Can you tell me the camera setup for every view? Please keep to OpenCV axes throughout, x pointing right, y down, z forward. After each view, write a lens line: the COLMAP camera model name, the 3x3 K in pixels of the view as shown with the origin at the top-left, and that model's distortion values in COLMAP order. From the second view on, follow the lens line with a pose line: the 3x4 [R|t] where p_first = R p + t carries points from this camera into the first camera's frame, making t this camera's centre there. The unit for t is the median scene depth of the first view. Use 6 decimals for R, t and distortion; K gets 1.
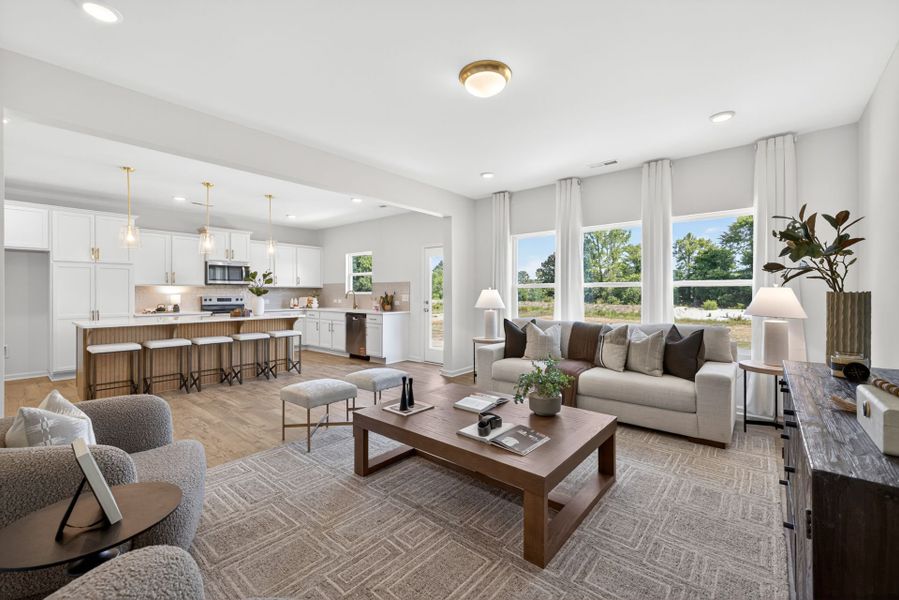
lens RADIAL K [[377.7, 0, 451.3], [0, 377.7, 296.0], [0, 0, 1]] dist [0.006144, -0.000443]
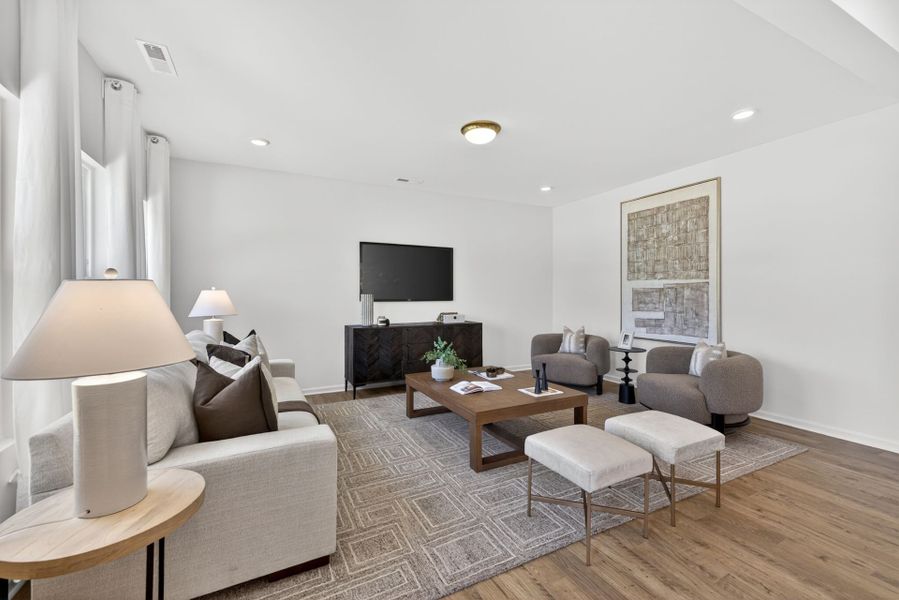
lens RADIAL K [[377.7, 0, 451.3], [0, 377.7, 296.0], [0, 0, 1]] dist [0.006144, -0.000443]
pose [[-0.919677, -0.003160, 0.392664, -0.870885], [0.002014, 0.999917, 0.012764, -0.051973], [-0.392671, 0.012530, -0.919594, 6.033722]]
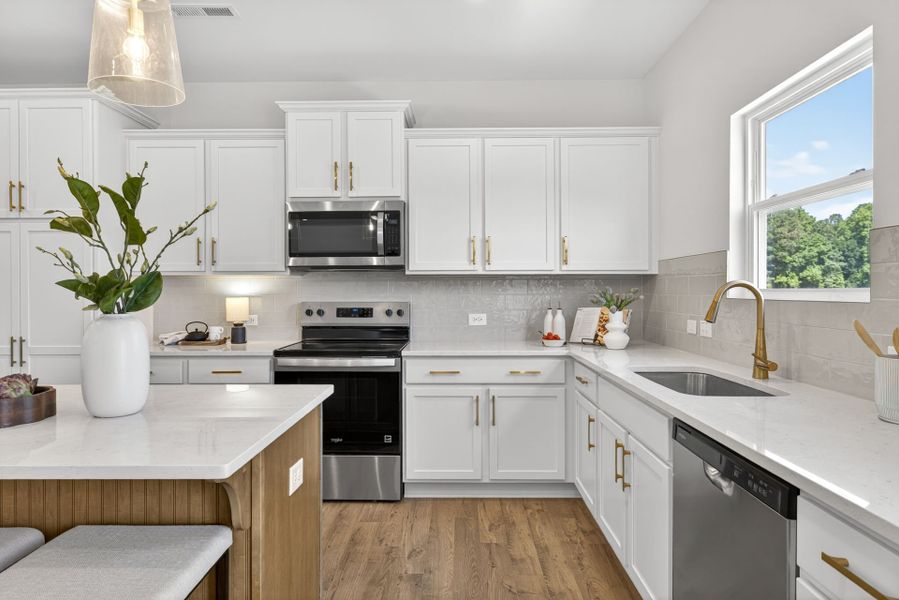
lens RADIAL K [[557.4, 0, 447.0], [0, 557.4, 293.3], [0, 0, 1]] dist [0.025331, 0.000449]
pose [[0.631552, 0.003009, -0.775328, -0.144991], [-0.005437, 0.999985, -0.000548, -0.008177], [0.775315, 0.004561, 0.631559, 0.737568]]
